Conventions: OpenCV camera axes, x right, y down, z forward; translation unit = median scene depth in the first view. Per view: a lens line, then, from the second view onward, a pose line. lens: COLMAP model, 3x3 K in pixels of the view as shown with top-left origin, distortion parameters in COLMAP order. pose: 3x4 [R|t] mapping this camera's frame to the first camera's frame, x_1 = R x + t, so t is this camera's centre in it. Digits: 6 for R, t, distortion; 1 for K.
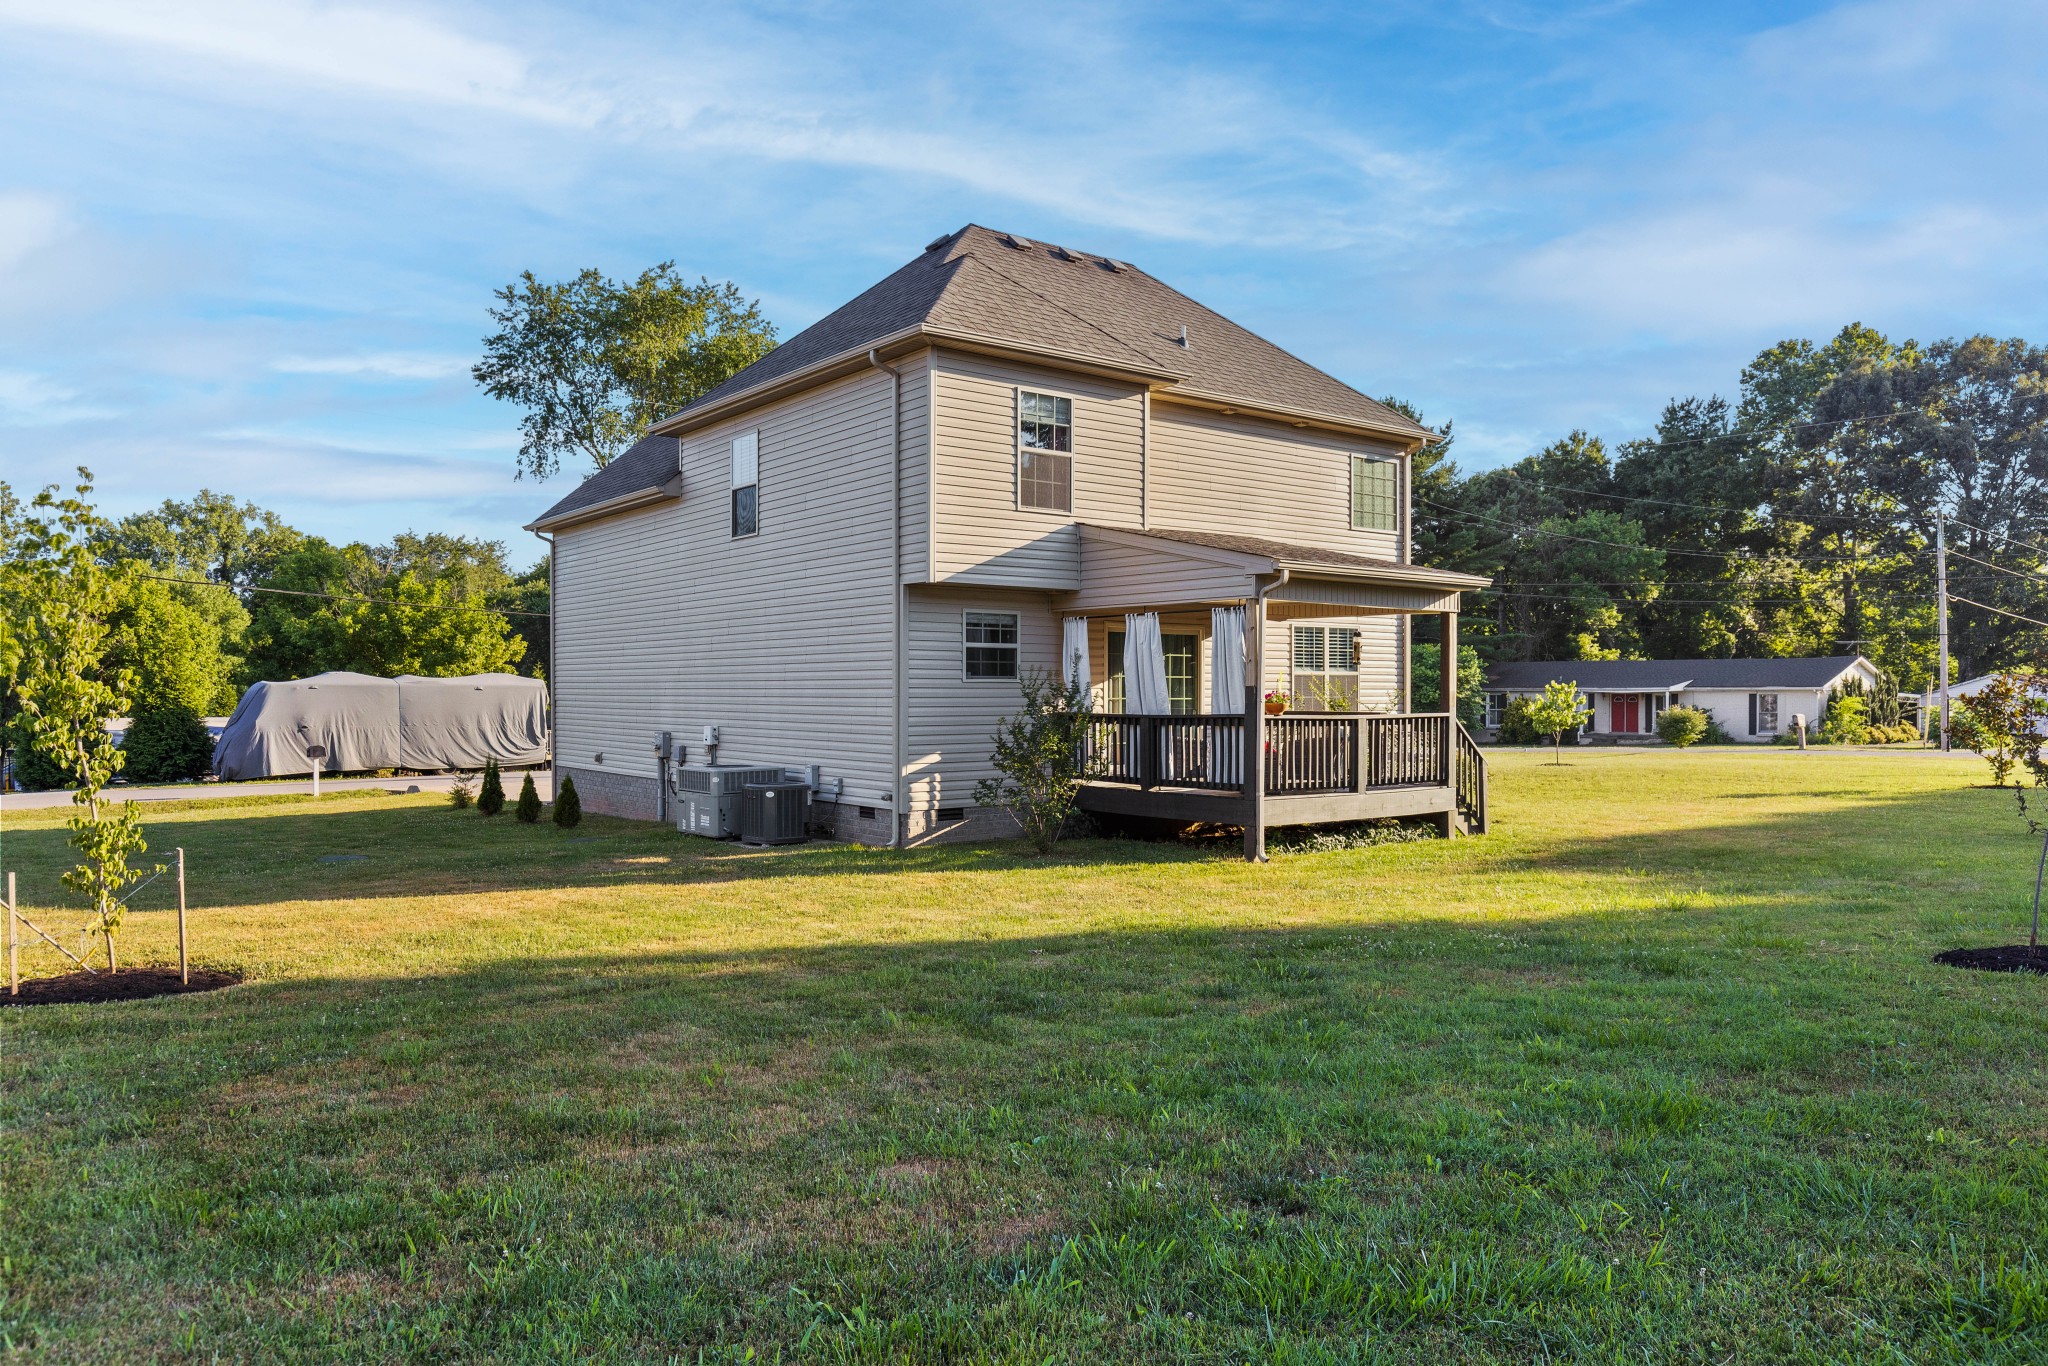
lens RADIAL K [[1233.4, 0, 1024.0], [0, 1233.4, 683.0], [0, 0, 1]] dist [0.003878, -0.001199]
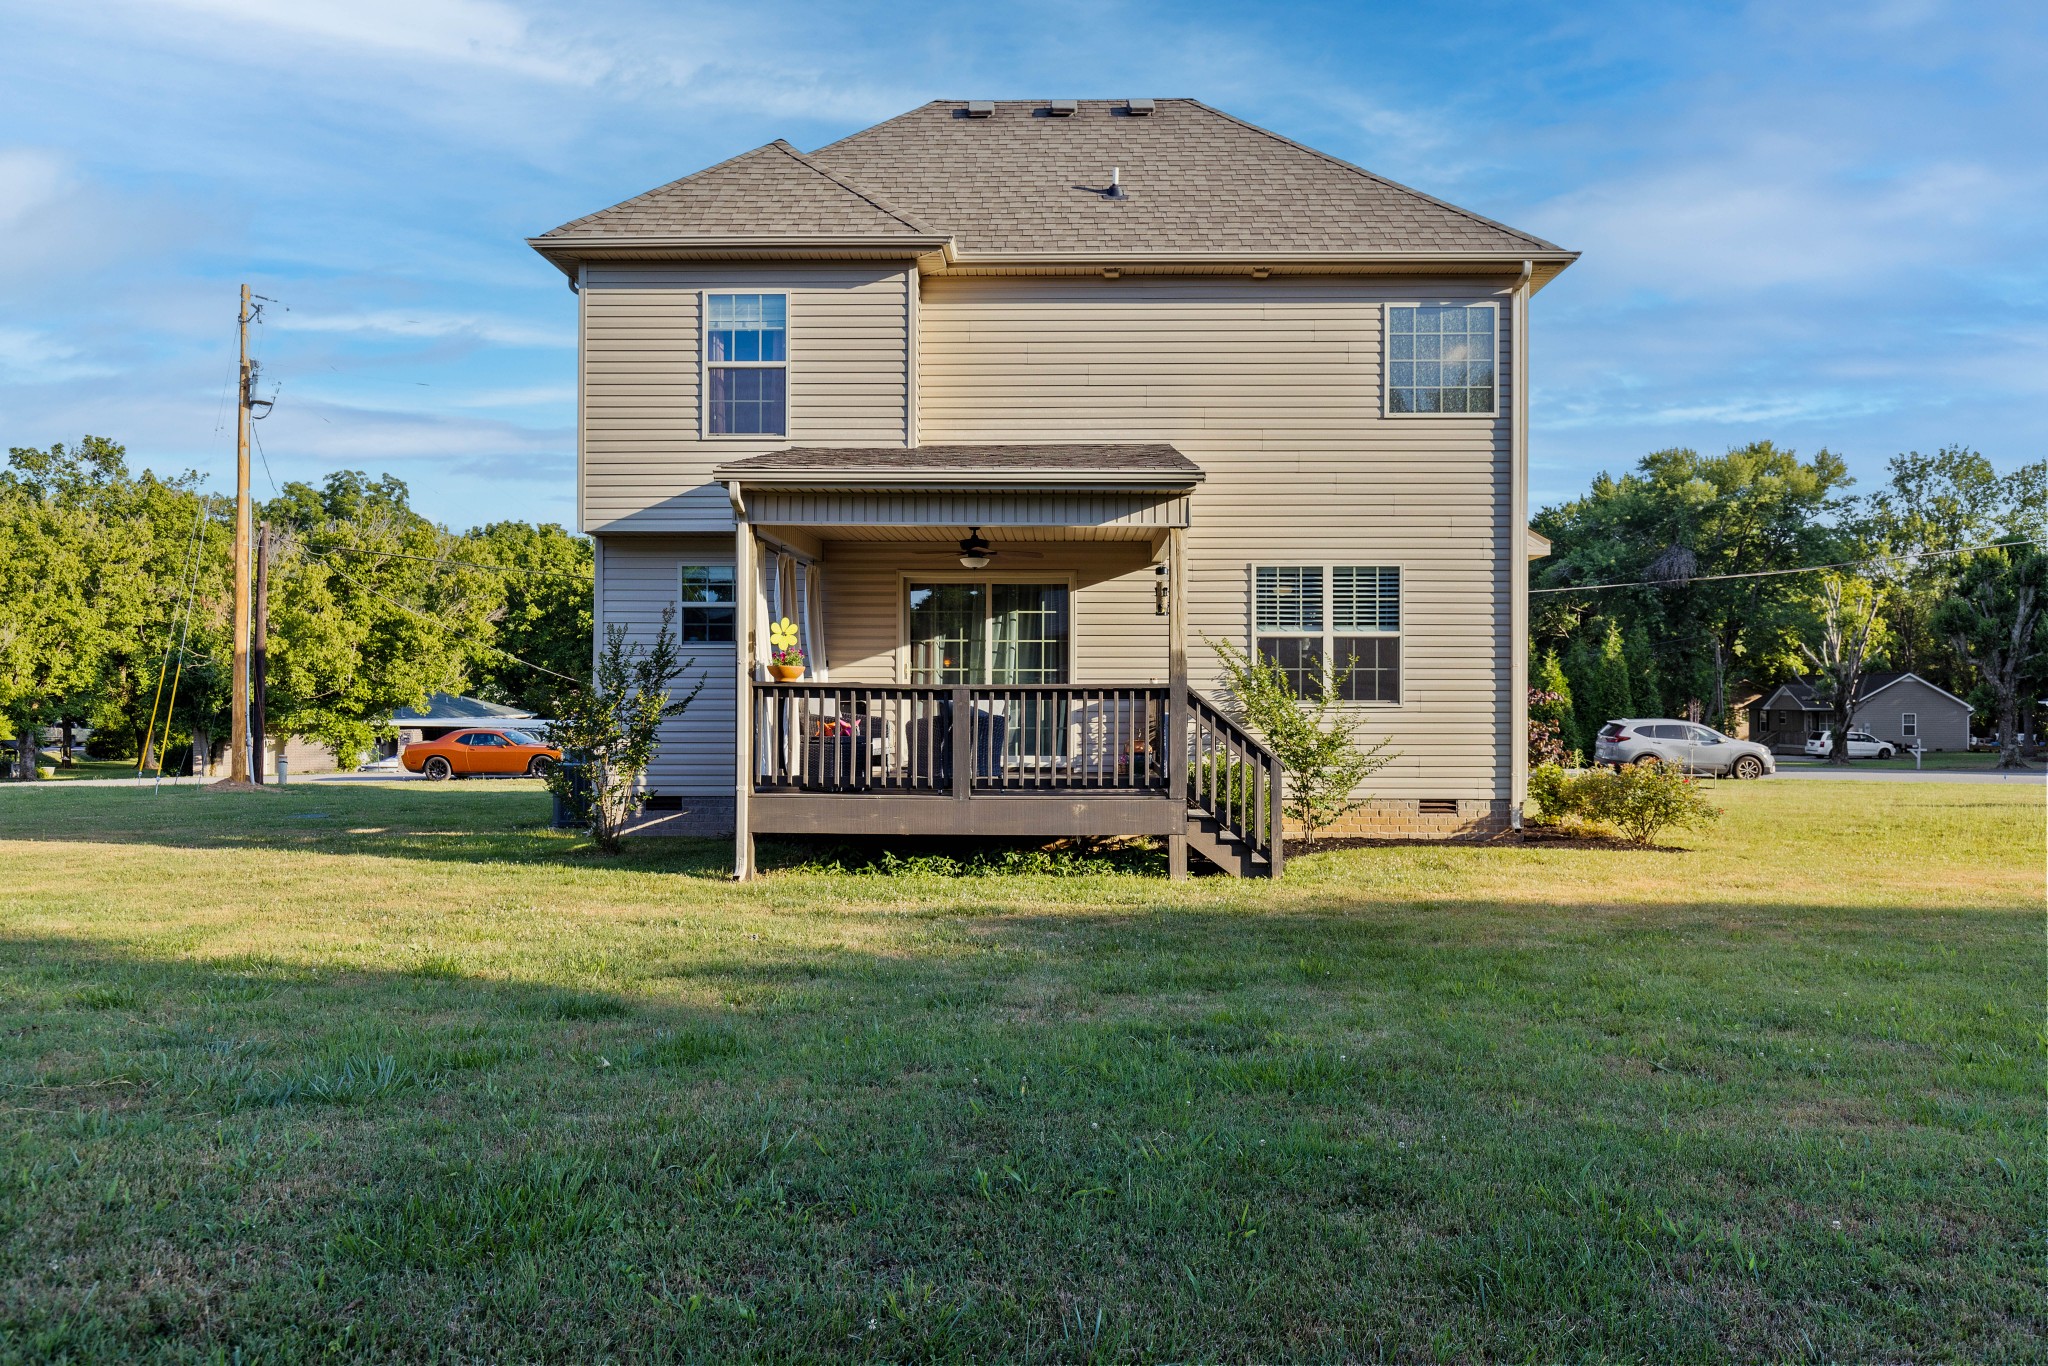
lens RADIAL K [[1361.5, 0, 1024.0], [0, 1361.5, 683.0], [0, 0, 1]] dist [0.003867, 0.000272]
pose [[0.811057, -0.004126, -0.584952, 0.680866], [0.003248, 0.999991, -0.002550, 0.025395], [0.584958, 0.000168, 0.811064, 0.372083]]
